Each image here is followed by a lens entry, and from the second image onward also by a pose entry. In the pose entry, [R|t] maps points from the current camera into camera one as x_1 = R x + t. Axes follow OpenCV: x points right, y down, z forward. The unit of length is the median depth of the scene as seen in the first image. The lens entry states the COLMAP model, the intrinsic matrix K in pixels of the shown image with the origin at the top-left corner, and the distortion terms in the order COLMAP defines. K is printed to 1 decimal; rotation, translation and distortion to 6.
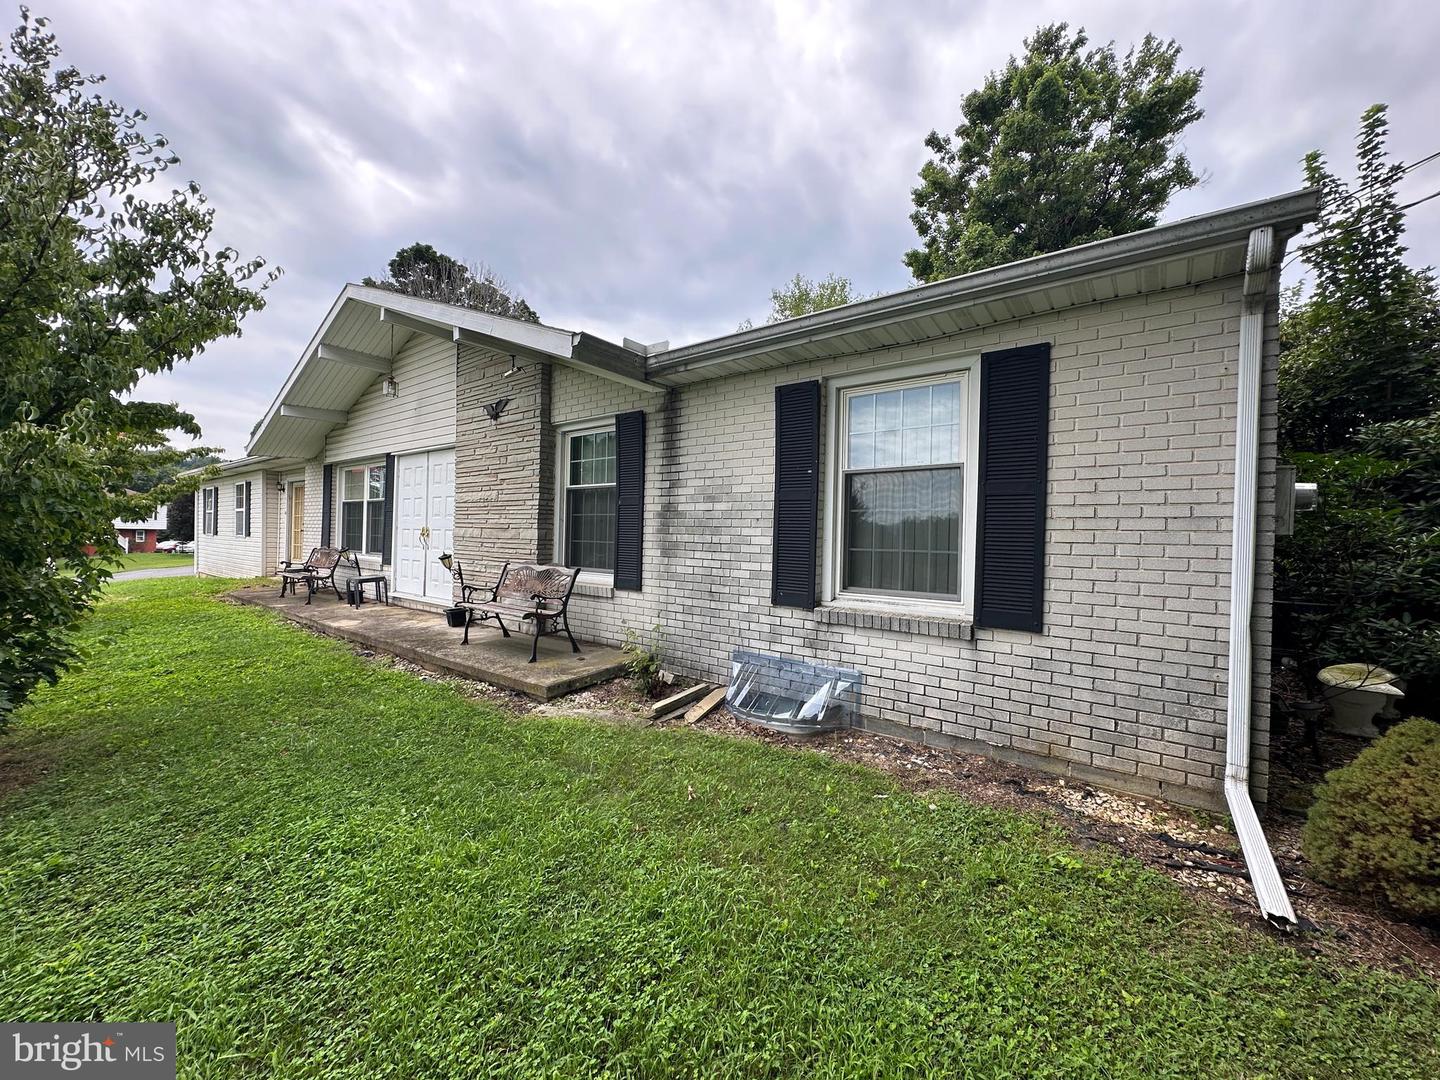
lens RADIAL K [[573.1, 0, 720.6], [0, 573.1, 543.9], [0, 0, 1]] dist [-0.004704, 0.000677]
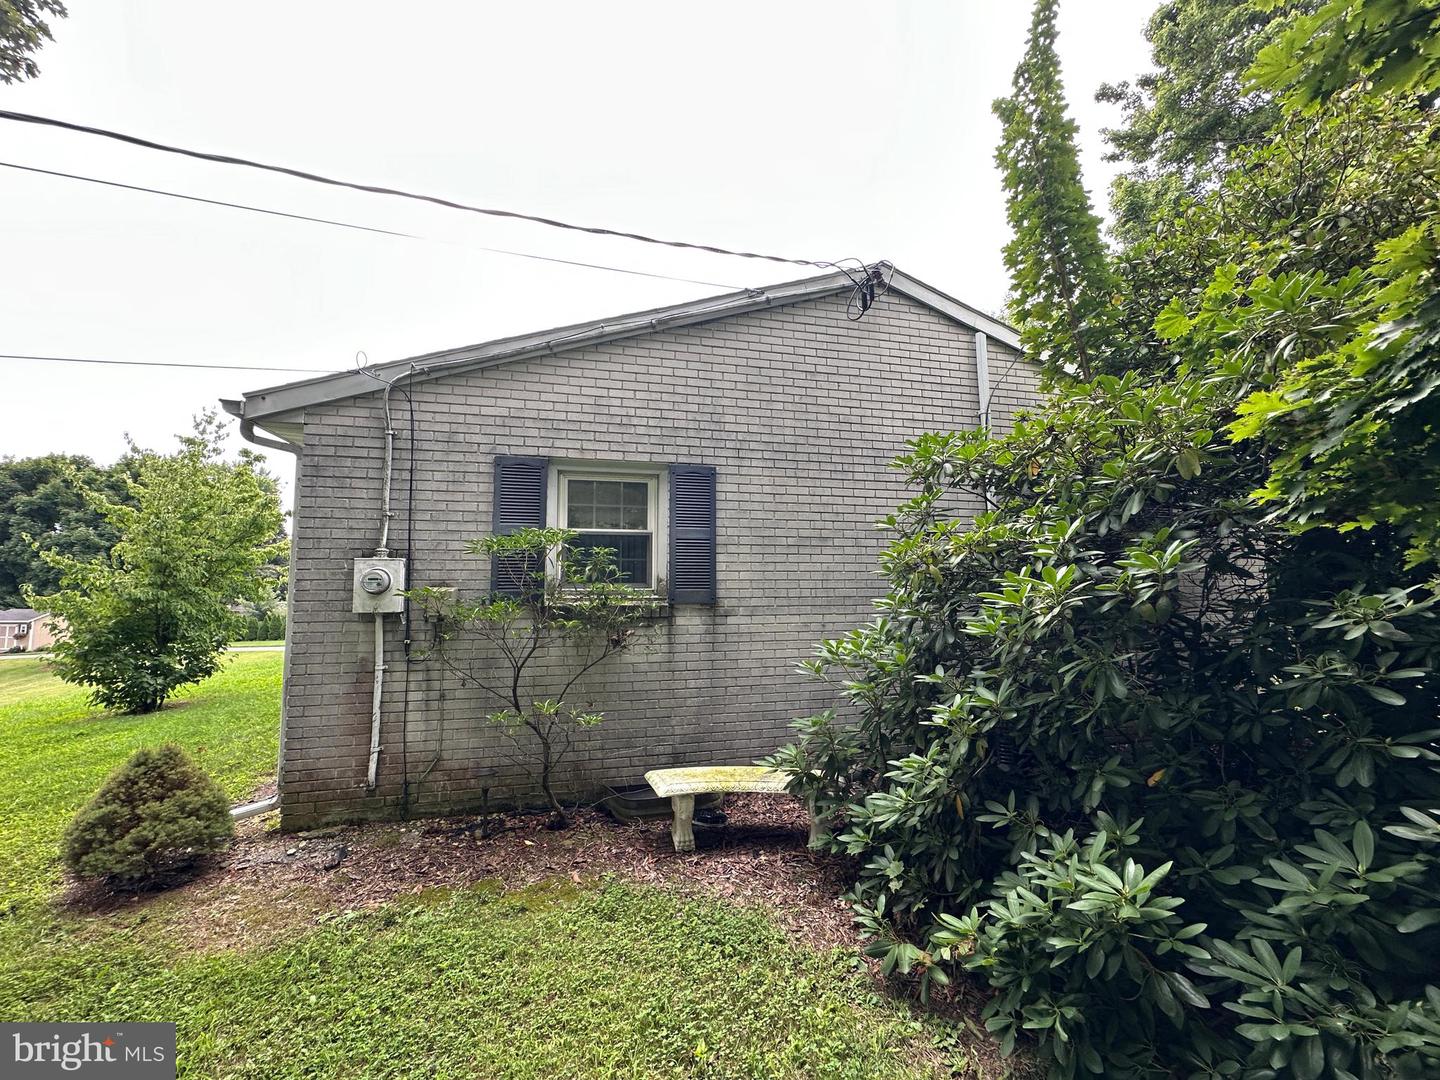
lens RADIAL K [[573.1, 0, 727.1], [0, 573.1, 543.3], [0, 0, 1]] dist [-0.004704, 0.000677]
pose [[0.786390, -0.074356, -0.613239, 1.372794], [0.018304, 0.995098, -0.097185, -0.017096], [0.617459, 0.065200, 0.783896, 0.282287]]
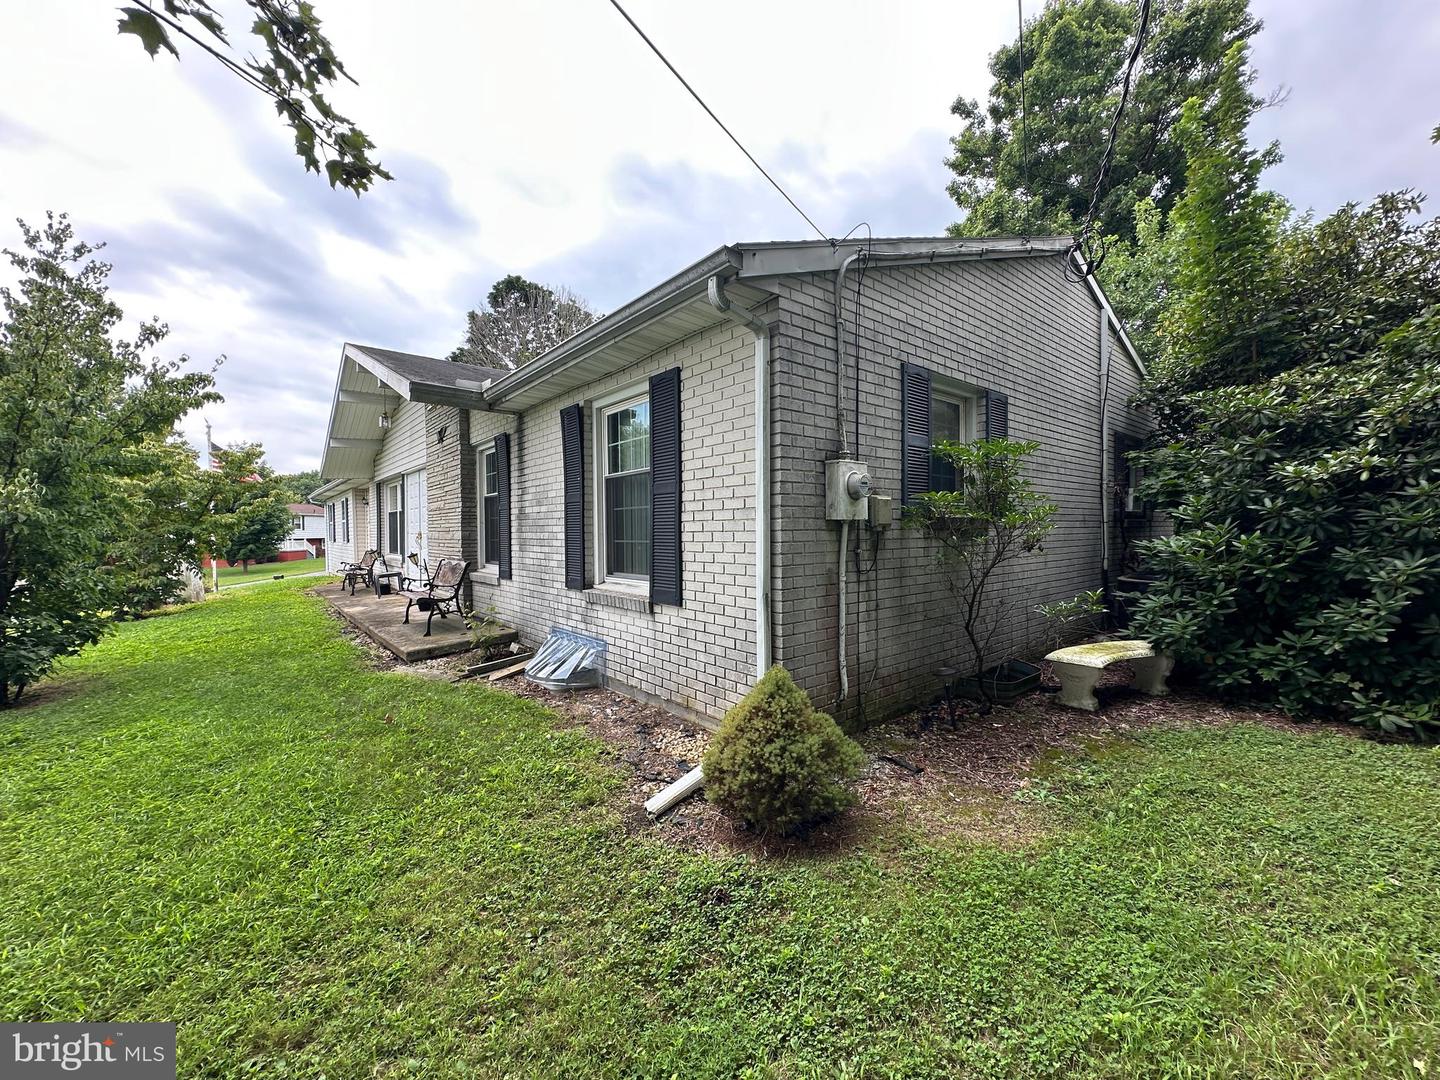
lens RADIAL K [[573.1, 0, 725.4], [0, 573.1, 546.8], [0, 0, 1]] dist [-0.004704, 0.000677]
pose [[0.977901, -0.027555, -0.207243, 0.573991], [0.031360, 0.999394, 0.015097, 0.008485], [0.206701, -0.021262, 0.978173, -0.107711]]
